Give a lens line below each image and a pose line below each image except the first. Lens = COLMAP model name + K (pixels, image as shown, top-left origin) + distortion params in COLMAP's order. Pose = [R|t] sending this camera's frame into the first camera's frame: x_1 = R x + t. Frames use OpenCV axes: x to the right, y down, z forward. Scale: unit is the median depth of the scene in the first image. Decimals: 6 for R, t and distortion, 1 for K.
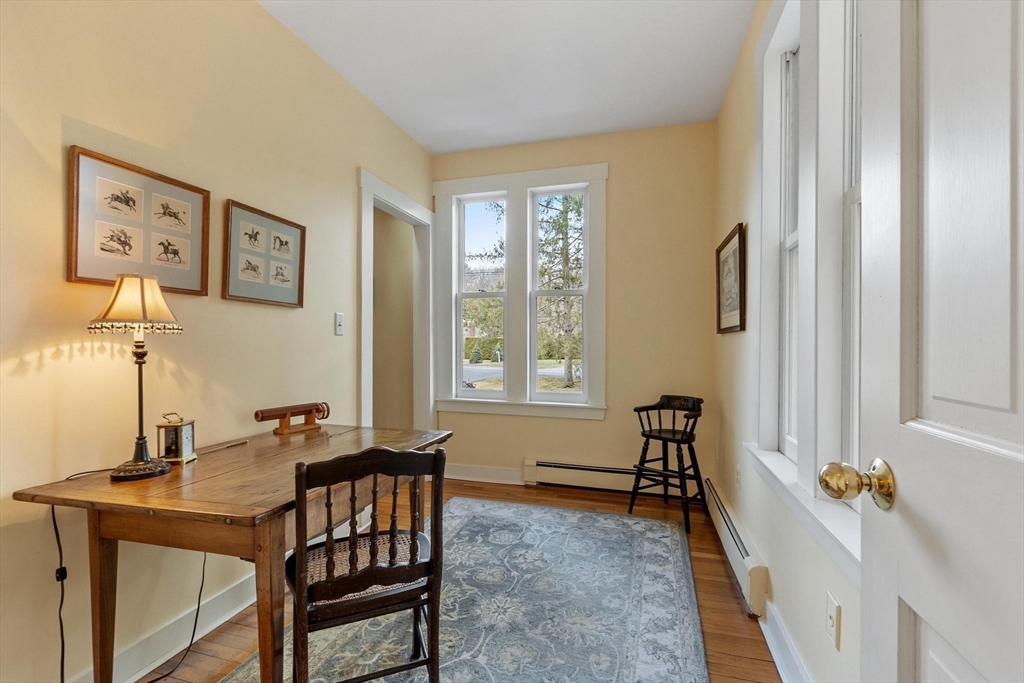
lens RADIAL K [[452.5, 0, 512.0], [0, 452.5, 341.5], [0, 0, 1]] dist [-0.000671, -0.000109]
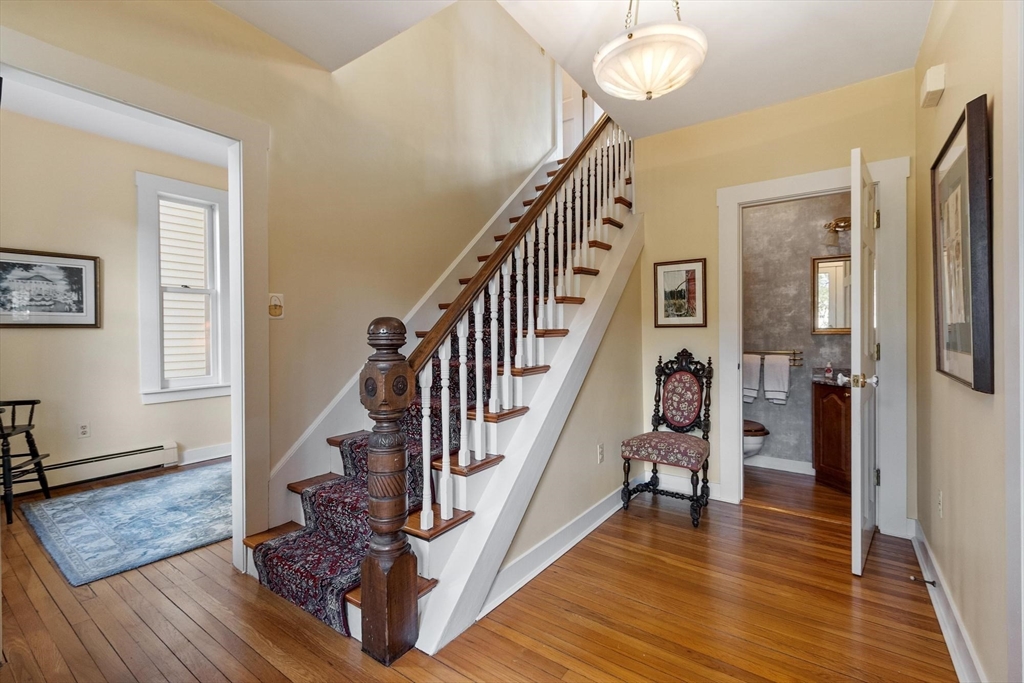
lens RADIAL K [[452.5, 0, 512.0], [0, 452.5, 341.5], [0, 0, 1]] dist [-0.000671, -0.000109]
pose [[-0.949206, -0.004781, 0.314619, -1.055398], [0.000401, 0.999865, 0.016404, -0.005812], [-0.314655, 0.015697, -0.949076, 1.638568]]
